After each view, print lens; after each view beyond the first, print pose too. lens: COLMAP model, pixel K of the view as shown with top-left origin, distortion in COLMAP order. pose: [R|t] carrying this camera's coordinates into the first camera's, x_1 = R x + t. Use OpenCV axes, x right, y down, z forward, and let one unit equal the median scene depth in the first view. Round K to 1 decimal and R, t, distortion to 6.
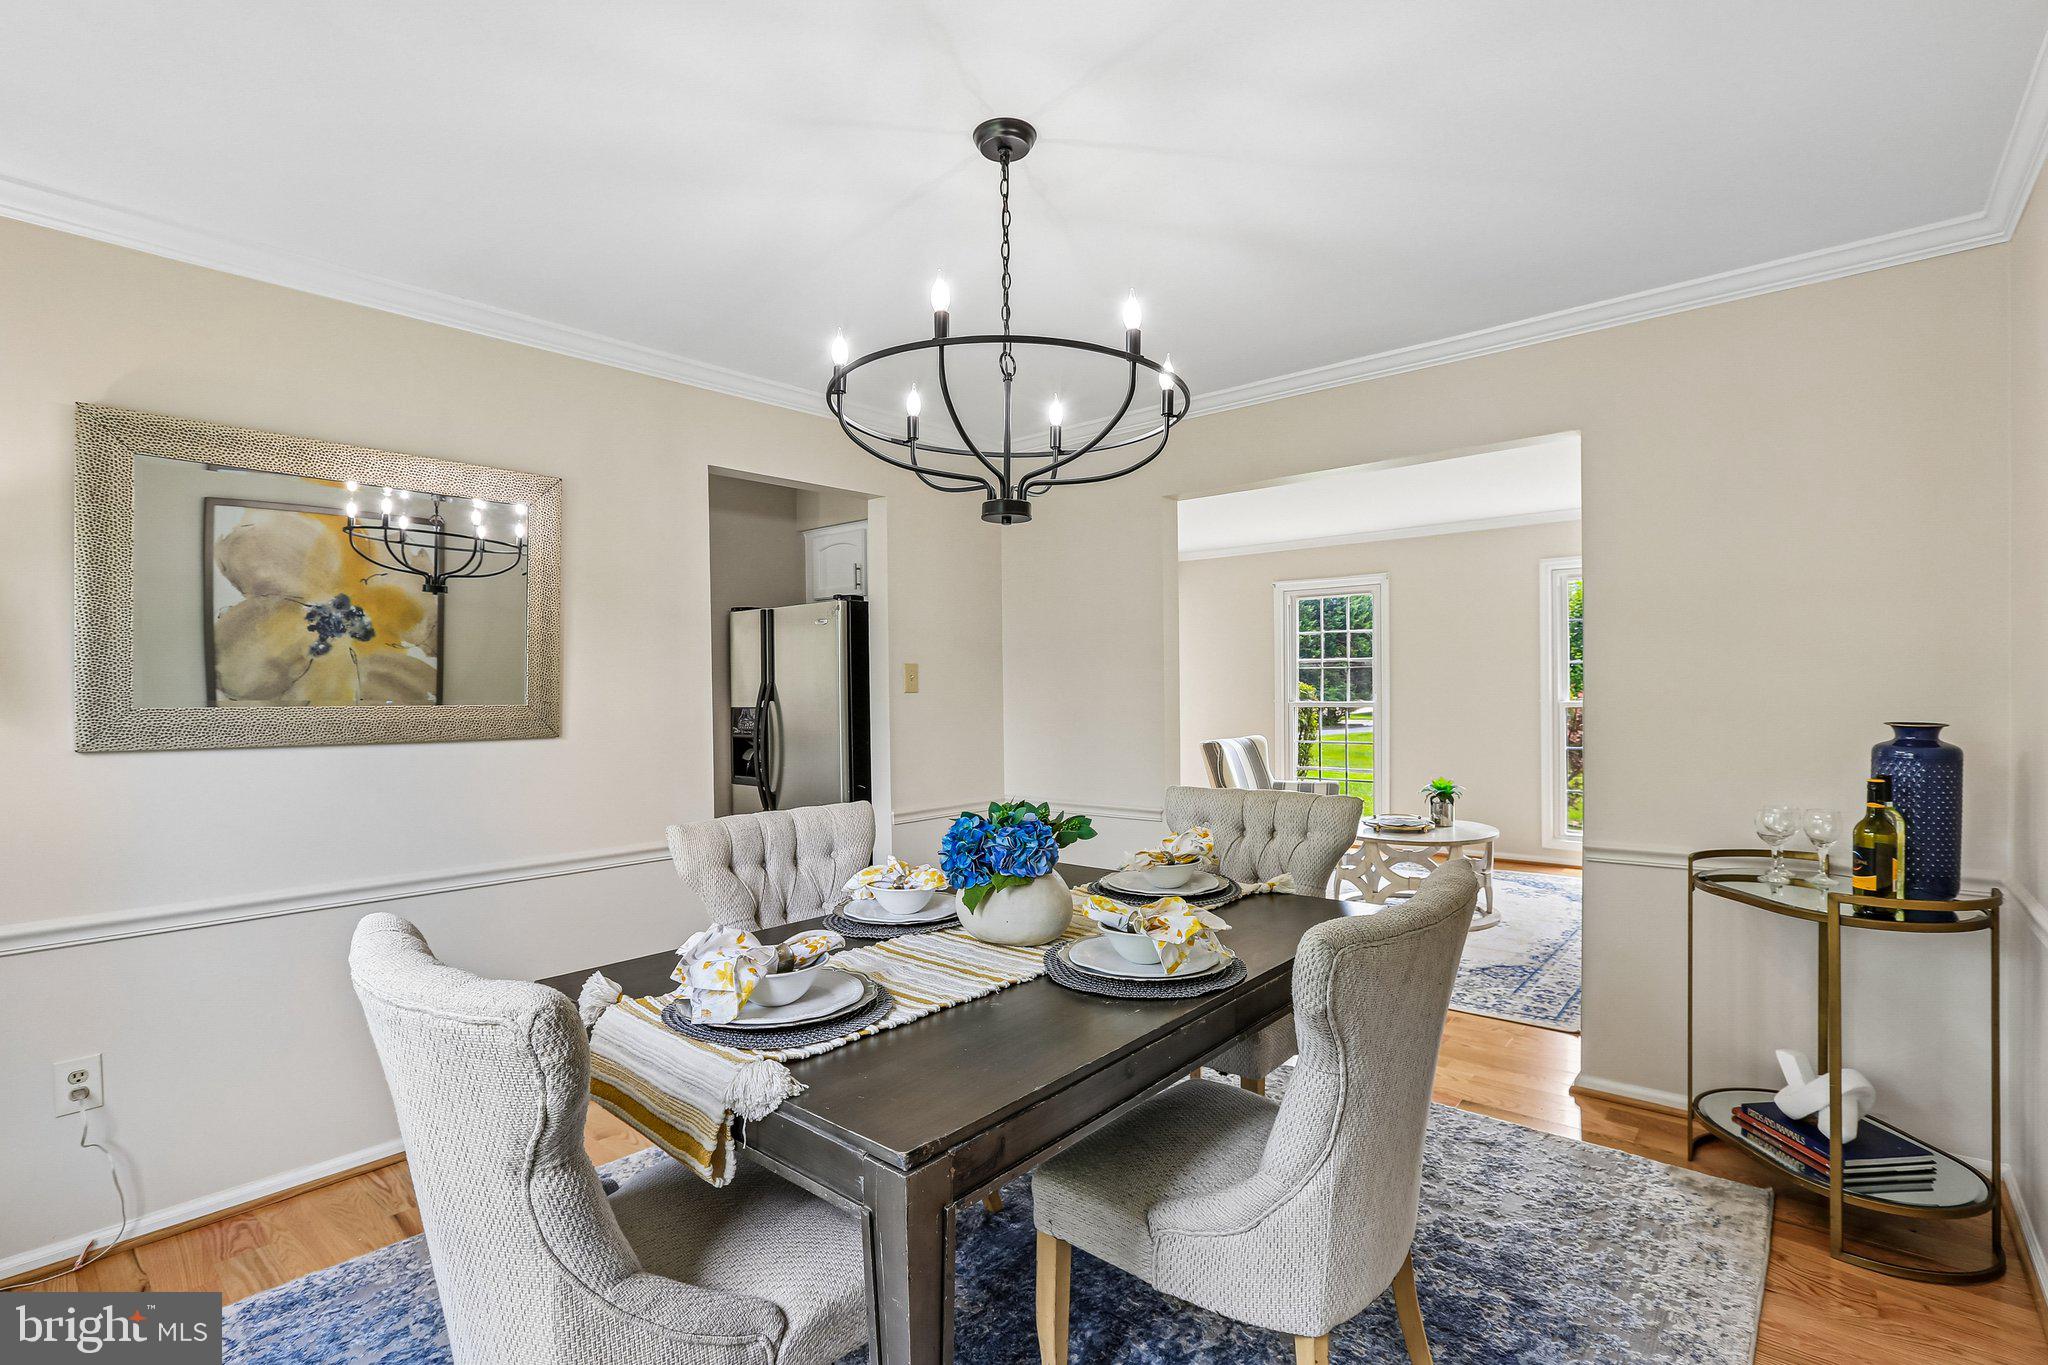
lens RADIAL K [[957.3, 0, 1018.6], [0, 957.3, 689.1], [0, 0, 1]] dist [-0.018941, 0.000109]
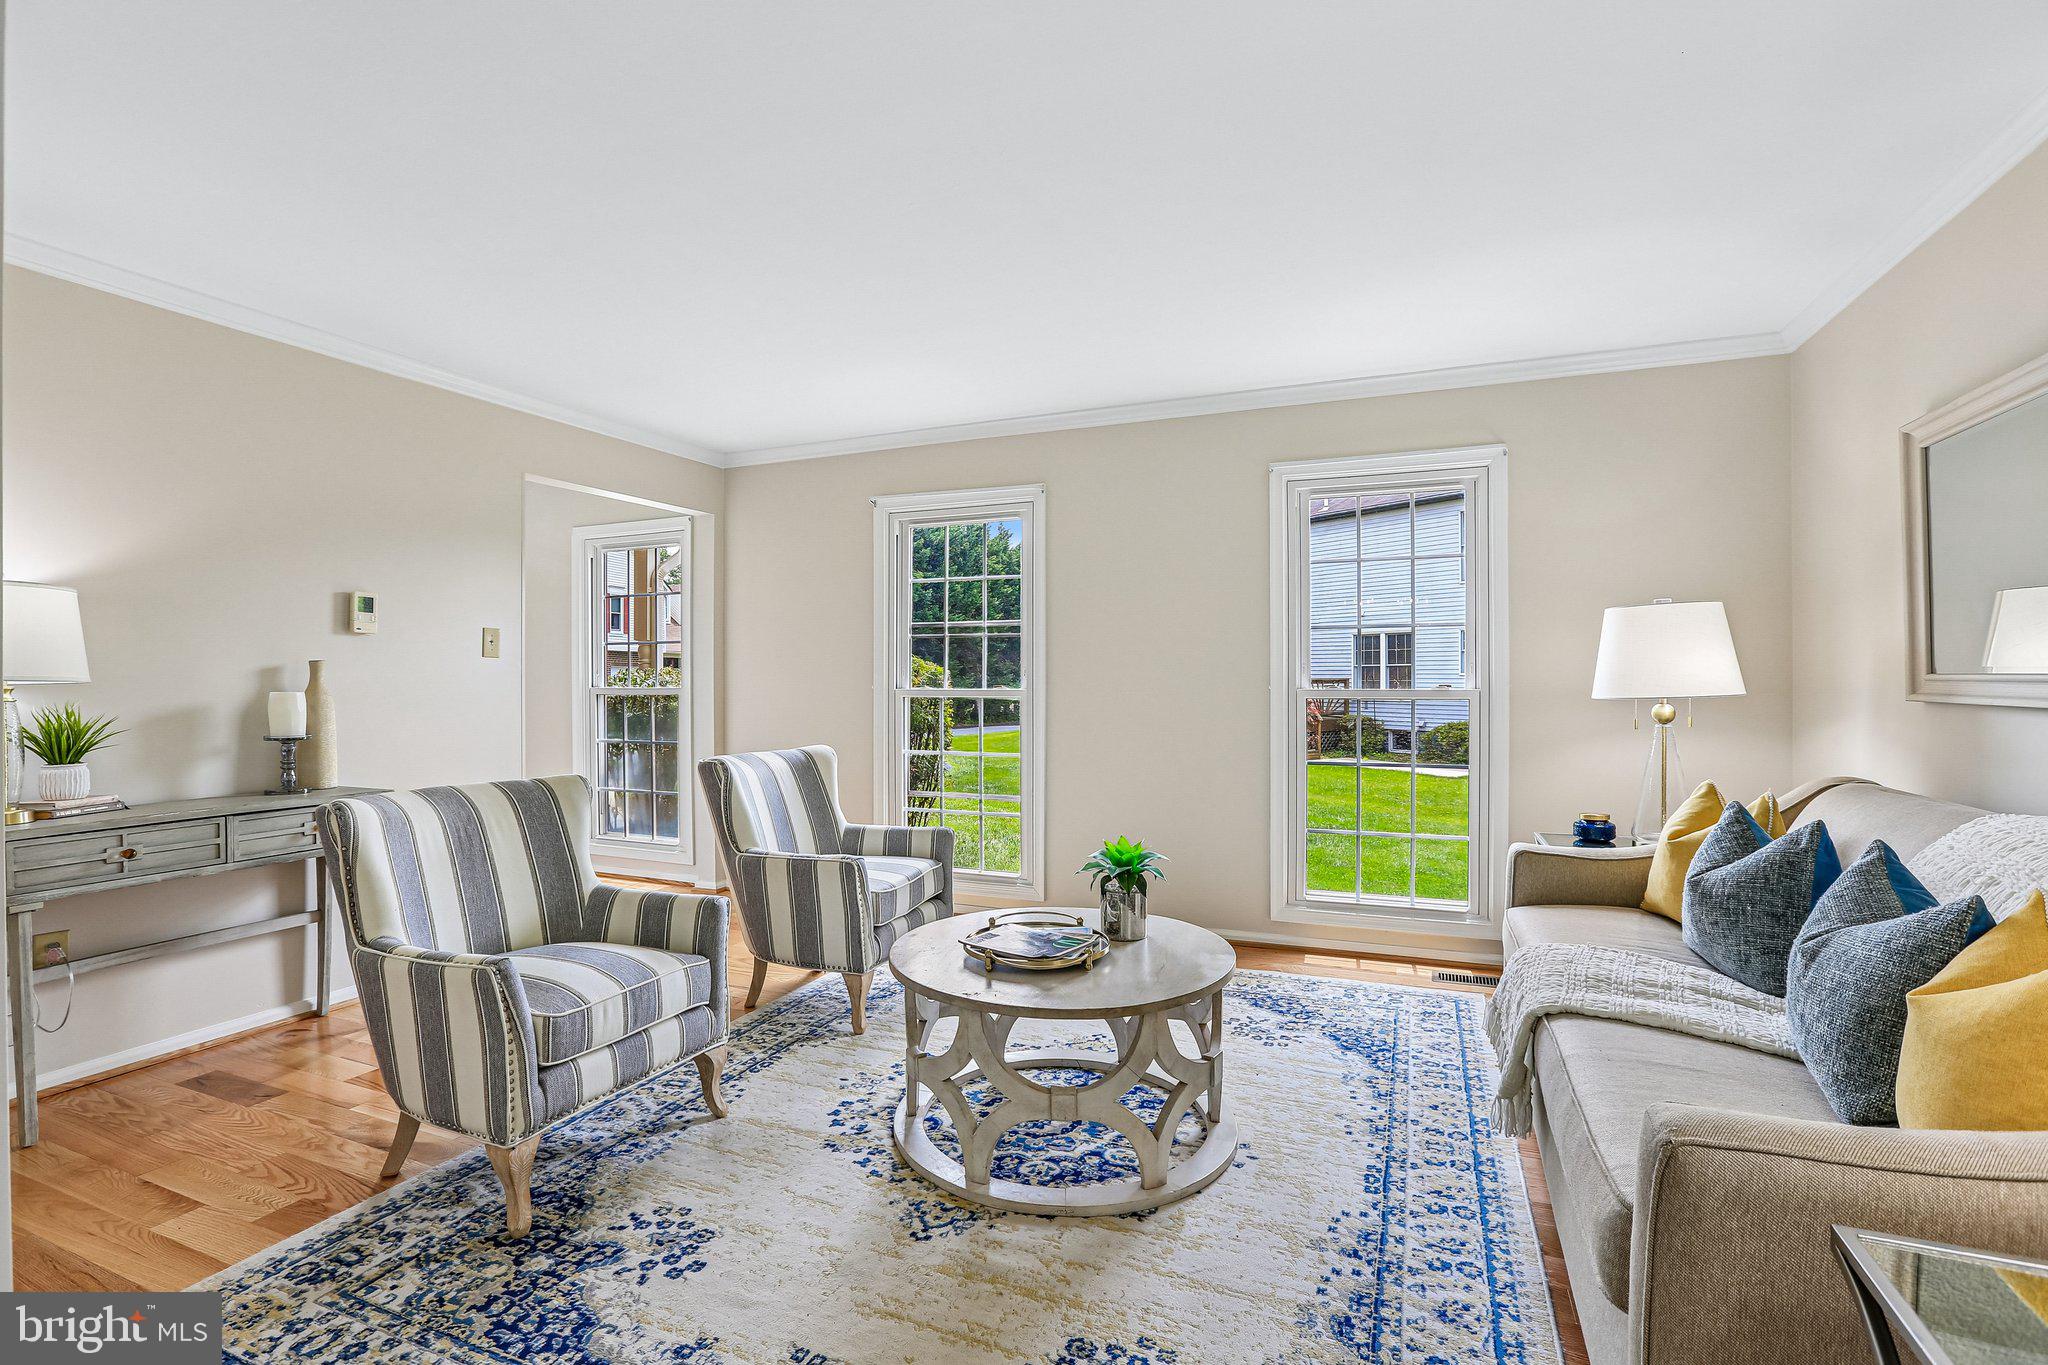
lens RADIAL K [[957.3, 0, 1018.6], [0, 957.3, 689.1], [0, 0, 1]] dist [-0.018941, 0.000109]
pose [[0.949200, 0.014202, 0.314353, 0.168503], [-0.015208, 0.999884, 0.000748, 0.012462], [-0.314306, -0.005491, 0.949306, 0.391422]]
